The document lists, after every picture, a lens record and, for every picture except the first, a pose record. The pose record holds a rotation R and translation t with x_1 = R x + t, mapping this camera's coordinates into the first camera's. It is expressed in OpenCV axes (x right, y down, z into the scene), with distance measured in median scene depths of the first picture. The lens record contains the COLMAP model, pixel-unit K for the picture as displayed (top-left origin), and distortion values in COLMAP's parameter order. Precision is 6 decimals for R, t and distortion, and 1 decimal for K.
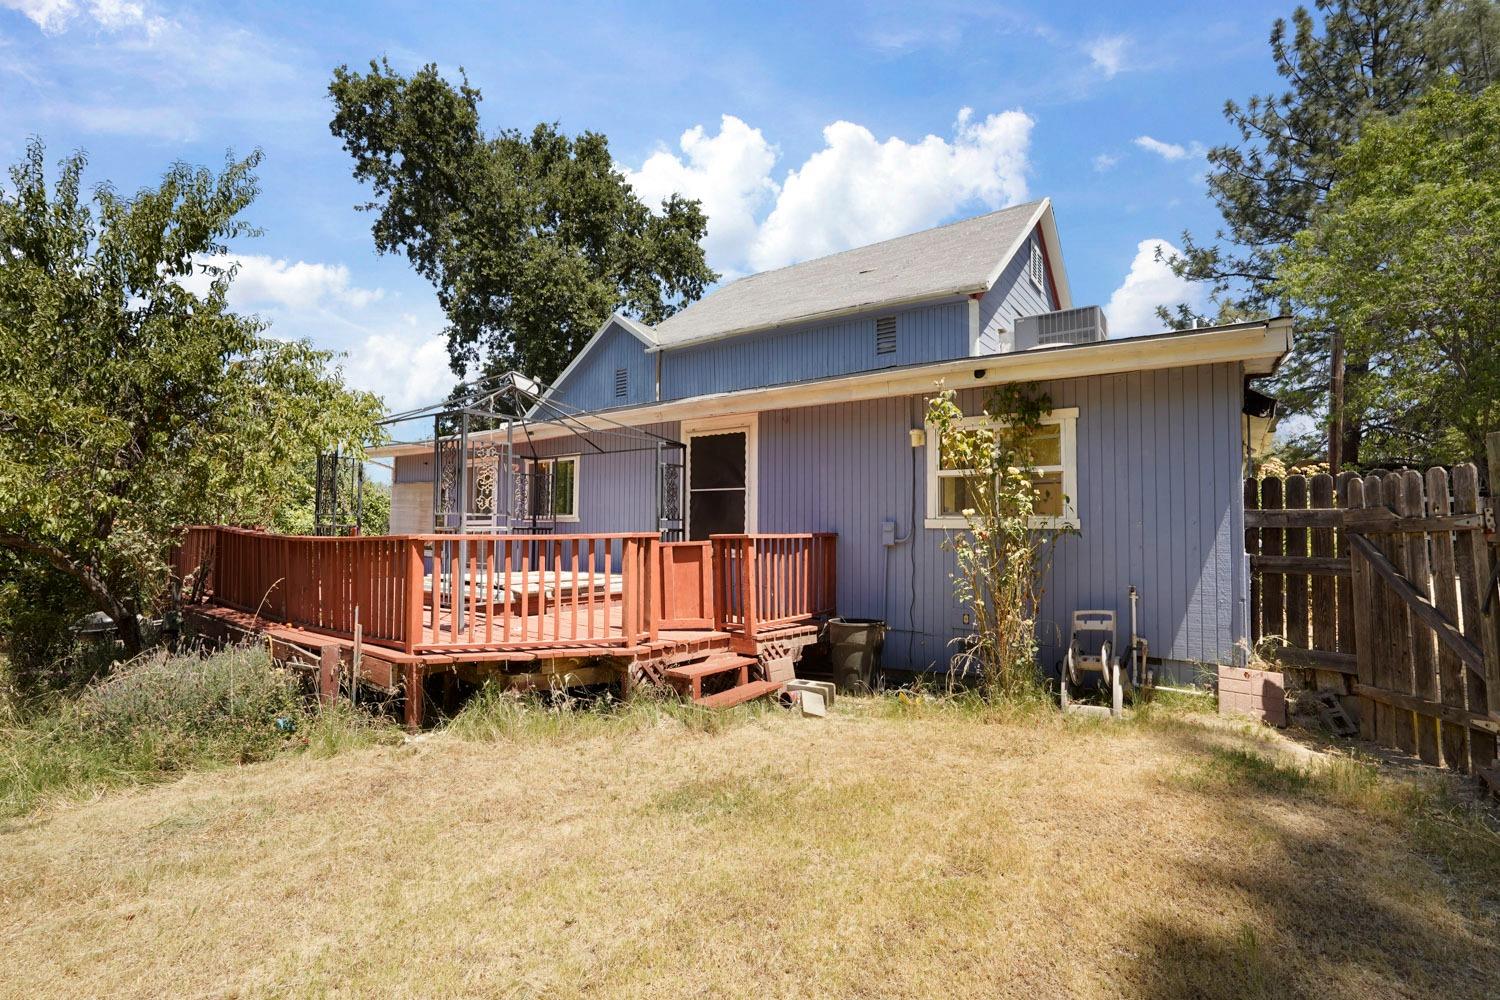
lens RADIAL K [[664.3, 0, 748.9], [0, 664.3, 500.2], [0, 0, 1]] dist [-0.014673, 0.005896]
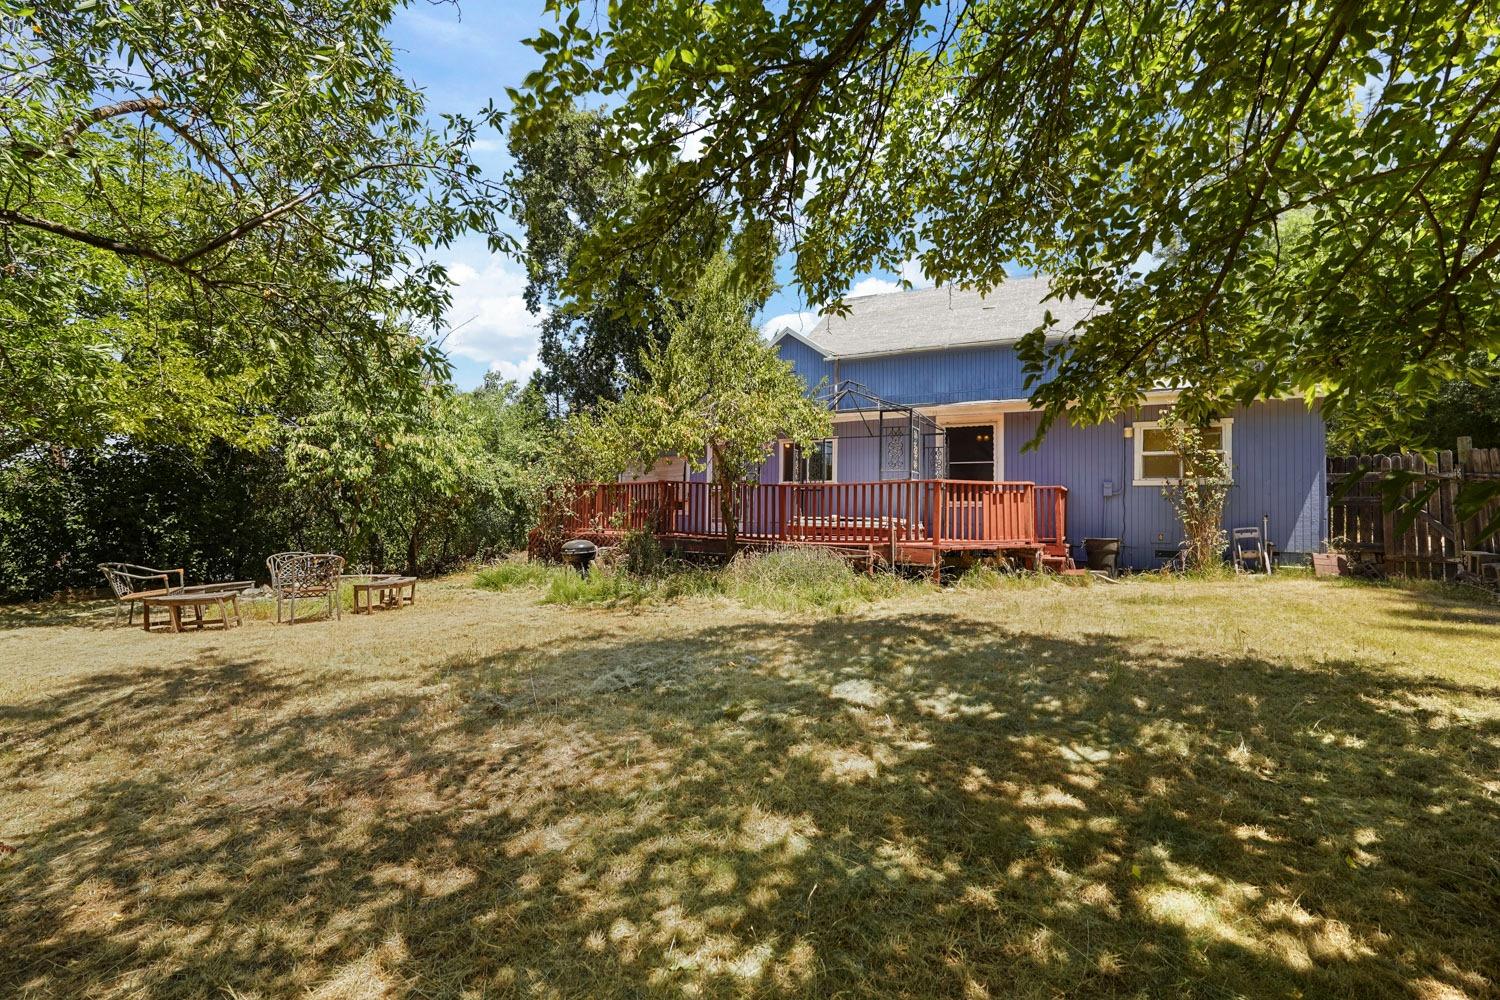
lens RADIAL K [[664.3, 0, 751.4], [0, 664.3, 501.5], [0, 0, 1]] dist [-0.014673, 0.005896]
pose [[0.986893, 0.011345, 0.160976, -1.091764], [-0.013650, 0.999819, 0.013218, 0.083072], [-0.160797, -0.015242, 0.986870, -0.576650]]
